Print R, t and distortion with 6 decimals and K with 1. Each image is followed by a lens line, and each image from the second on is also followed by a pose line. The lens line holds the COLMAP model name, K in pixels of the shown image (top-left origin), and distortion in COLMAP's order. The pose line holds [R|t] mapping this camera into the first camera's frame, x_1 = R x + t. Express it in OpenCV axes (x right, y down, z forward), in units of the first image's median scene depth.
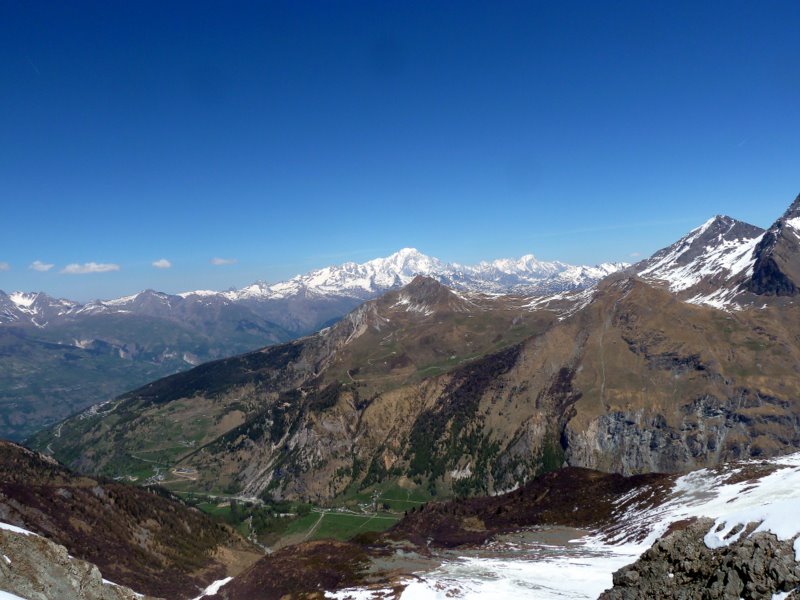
lens RADIAL K [[607.1, 0, 400.0], [0, 607.1, 300.0], [0, 0, 1]] dist [-0.027263, -0.005170]
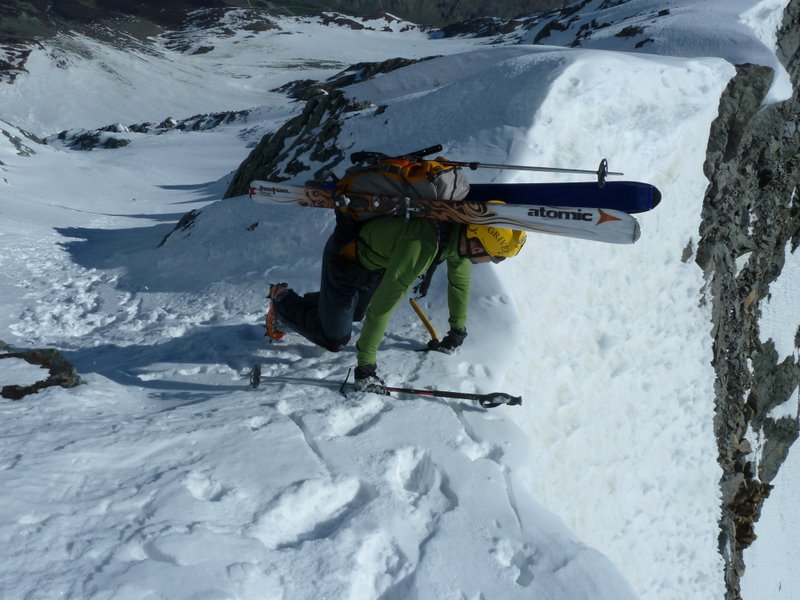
lens RADIAL K [[607.1, 0, 400.0], [0, 607.1, 300.0], [0, 0, 1]] dist [-0.027263, -0.005170]
pose [[0.849572, -0.033058, 0.526435, -0.011146], [-0.387694, 0.637595, 0.665707, -0.495554], [-0.357659, -0.769663, 0.528866, -0.641504]]
